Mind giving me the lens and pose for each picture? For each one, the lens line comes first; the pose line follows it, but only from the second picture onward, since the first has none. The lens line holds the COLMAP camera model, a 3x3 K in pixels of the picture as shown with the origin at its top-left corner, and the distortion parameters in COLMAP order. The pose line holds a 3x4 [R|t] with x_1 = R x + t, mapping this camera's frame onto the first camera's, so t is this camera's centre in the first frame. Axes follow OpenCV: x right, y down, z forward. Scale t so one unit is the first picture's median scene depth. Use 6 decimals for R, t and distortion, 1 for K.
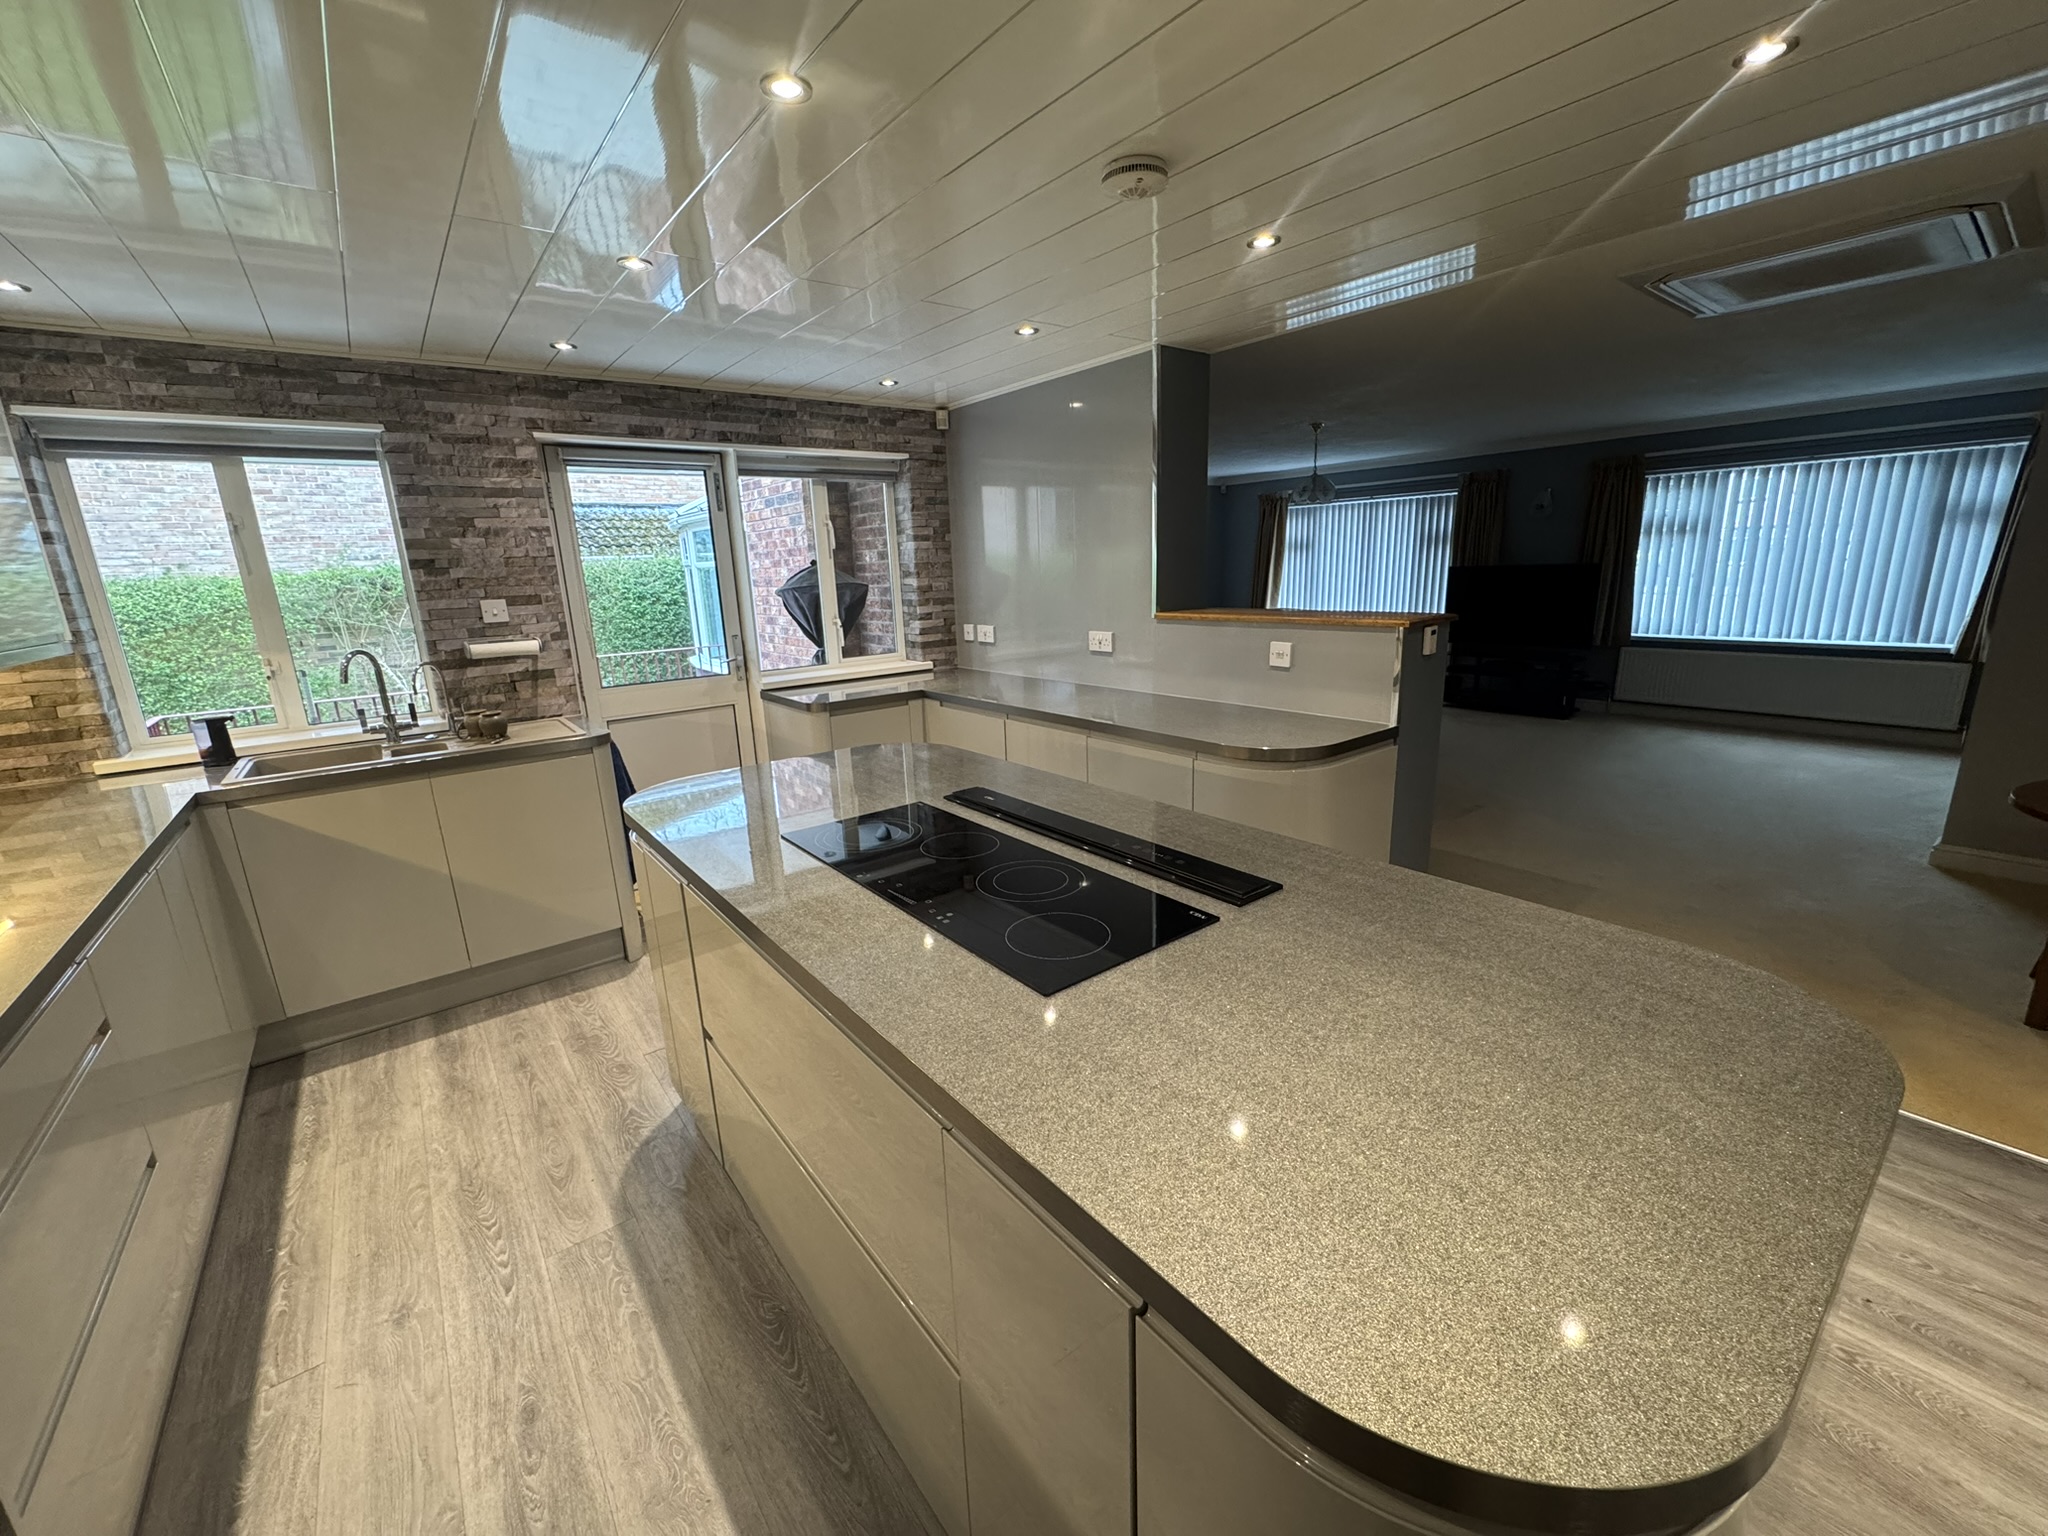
lens RADIAL K [[816.7, 0, 1020.2], [0, 816.7, 765.6], [0, 0, 1]] dist [-0.004382, 0.000488]
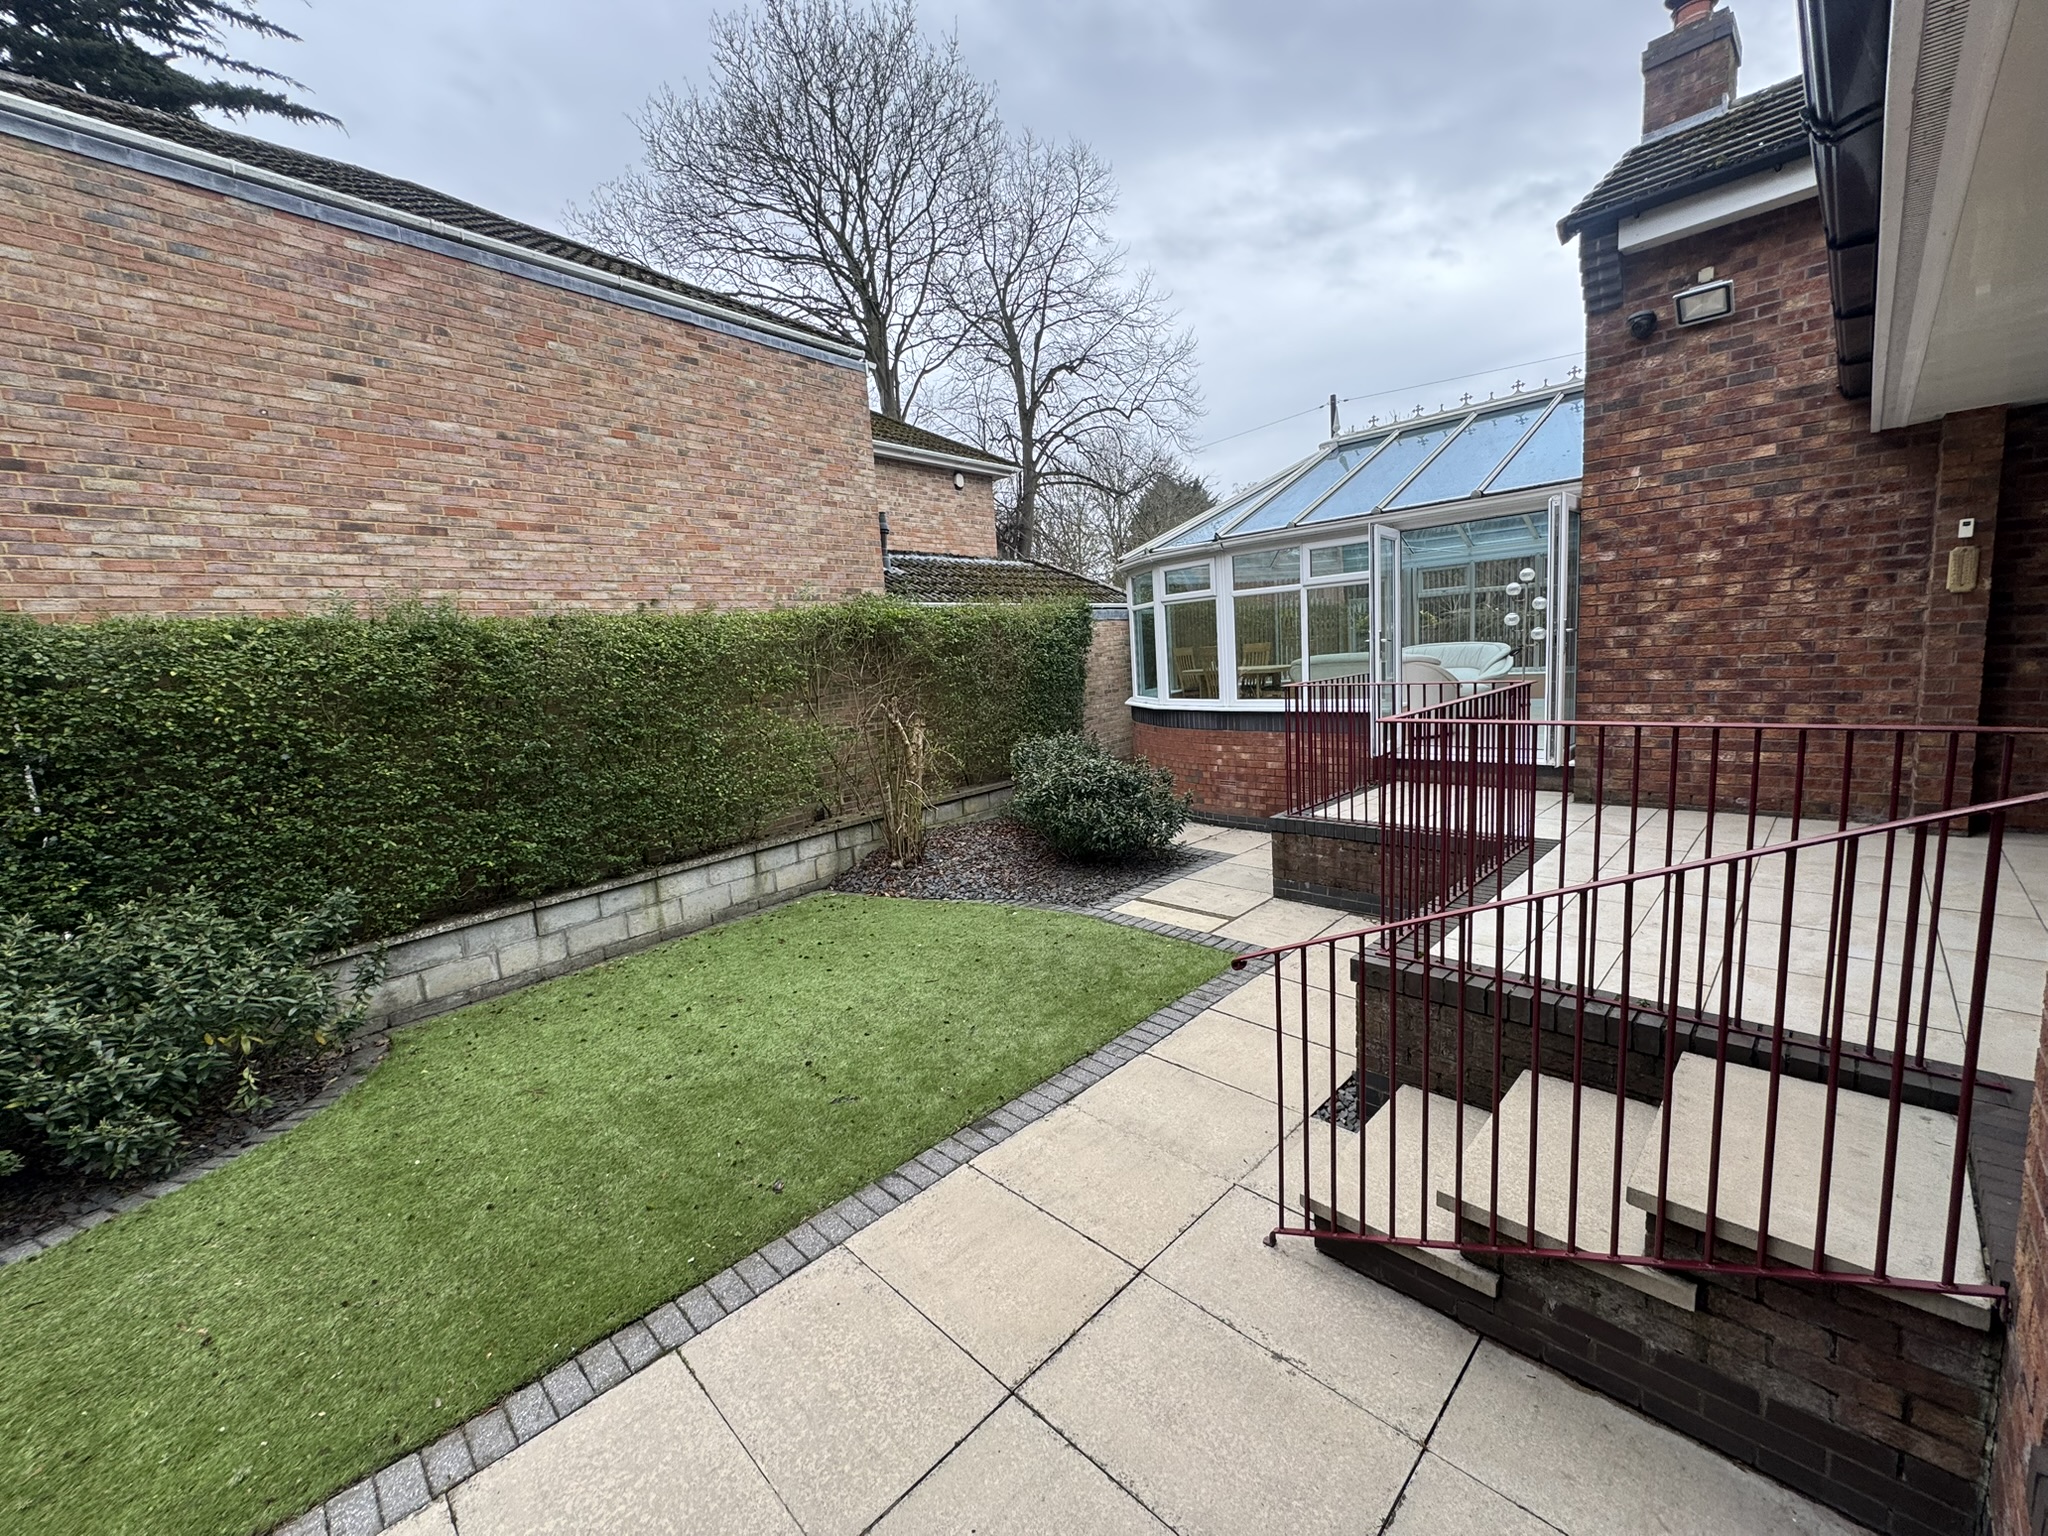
lens RADIAL K [[816.7, 0, 1029.7], [0, 816.7, 767.2], [0, 0, 1]] dist [-0.004382, 0.000488]
pose [[0.991479, -0.044707, 0.122358, -1.881205], [0.057755, 0.992766, -0.105261, 0.052895], [-0.116767, 0.111431, 0.986888, 0.446295]]
